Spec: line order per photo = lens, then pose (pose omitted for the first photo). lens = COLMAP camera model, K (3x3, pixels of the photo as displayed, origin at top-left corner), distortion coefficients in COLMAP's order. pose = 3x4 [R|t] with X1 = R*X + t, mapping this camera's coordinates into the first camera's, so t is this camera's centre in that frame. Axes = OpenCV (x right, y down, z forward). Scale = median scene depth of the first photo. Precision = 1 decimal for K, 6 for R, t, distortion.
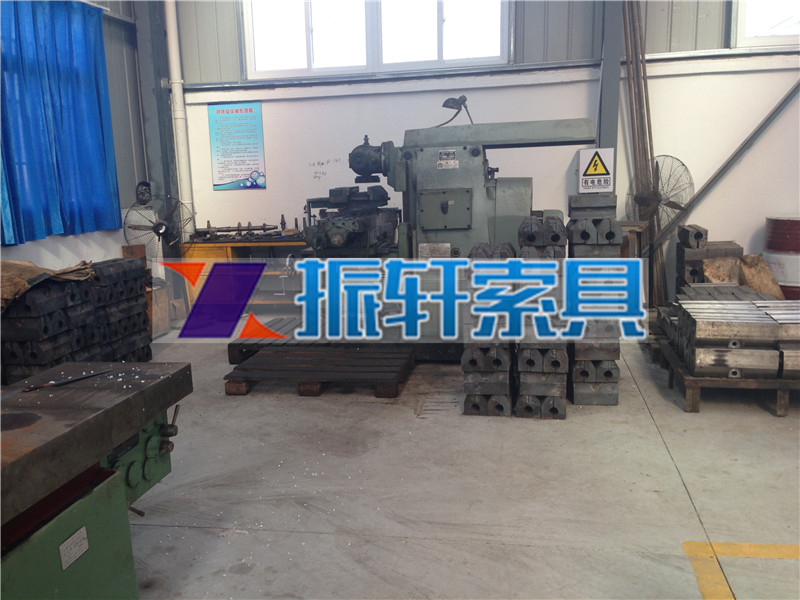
lens RADIAL K [[708.6, 0, 400.0], [0, 708.6, 300.0], [0, 0, 1]] dist [0.122544, -0.234623]
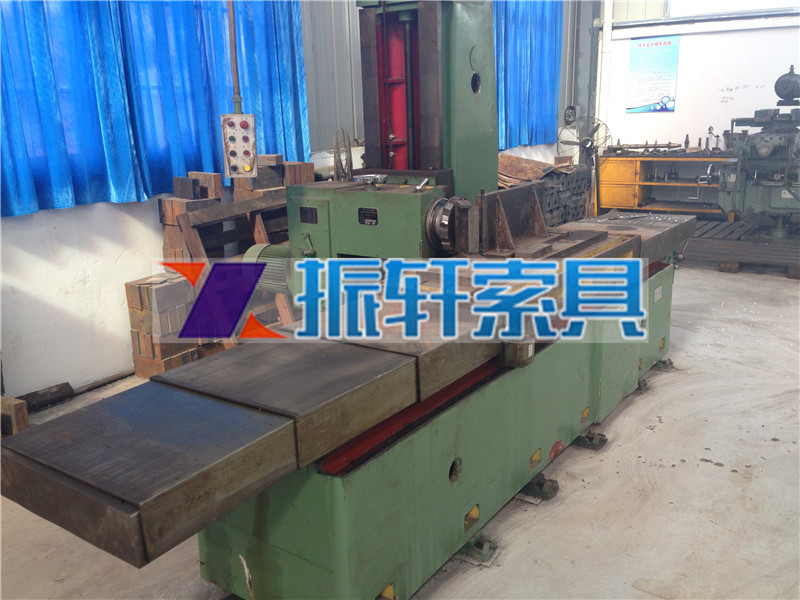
lens RADIAL K [[708.6, 0, 400.0], [0, 708.6, 300.0], [0, 0, 1]] dist [0.122544, -0.234623]
pose [[0.905788, 0.119077, -0.406656, -0.082201], [-0.080943, 0.990653, 0.109792, 0.056579], [0.415929, -0.066533, 0.906960, -0.275608]]
